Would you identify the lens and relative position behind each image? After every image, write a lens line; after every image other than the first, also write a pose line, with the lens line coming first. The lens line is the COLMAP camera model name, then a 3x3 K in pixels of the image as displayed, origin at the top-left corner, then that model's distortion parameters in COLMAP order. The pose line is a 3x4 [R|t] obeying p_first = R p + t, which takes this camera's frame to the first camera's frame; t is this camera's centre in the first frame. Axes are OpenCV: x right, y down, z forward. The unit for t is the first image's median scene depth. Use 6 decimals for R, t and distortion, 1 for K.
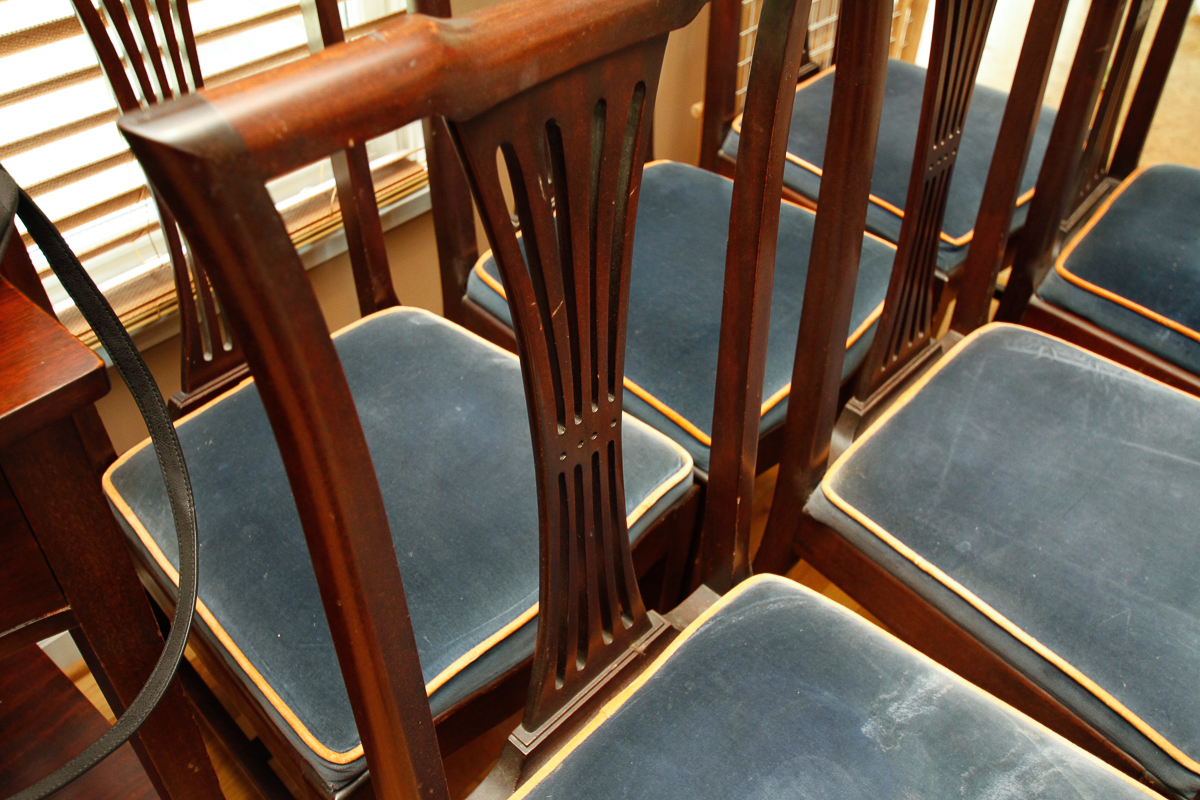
lens RADIAL K [[1058.2, 0, 599.4], [0, 1058.2, 415.5], [0, 0, 1]] dist [-0.004296, 0.057093]
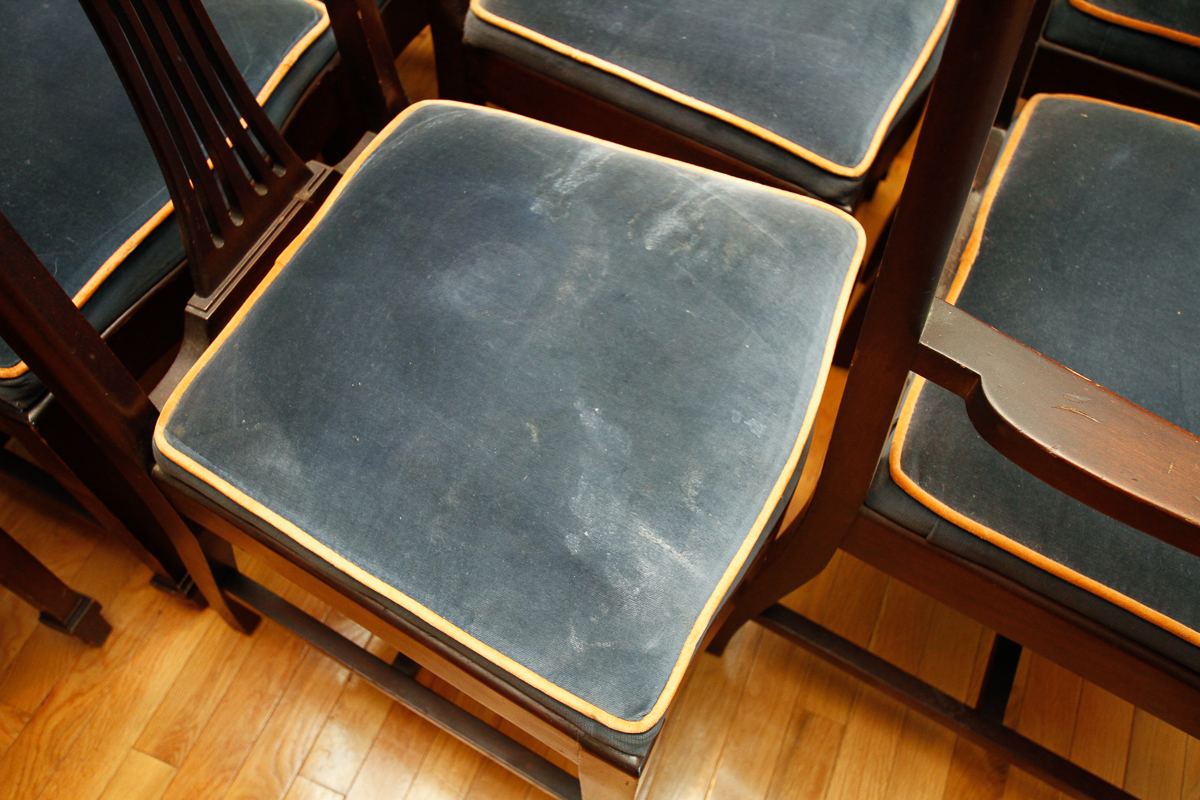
lens RADIAL K [[1058.2, 0, 599.4], [0, 1058.2, 415.5], [0, 0, 1]] dist [-0.004296, 0.057093]
pose [[0.951934, -0.276561, 0.131668, 0.114257], [0.225846, 0.924116, 0.308226, 0.170083], [-0.206920, -0.263674, 0.942157, -0.021390]]
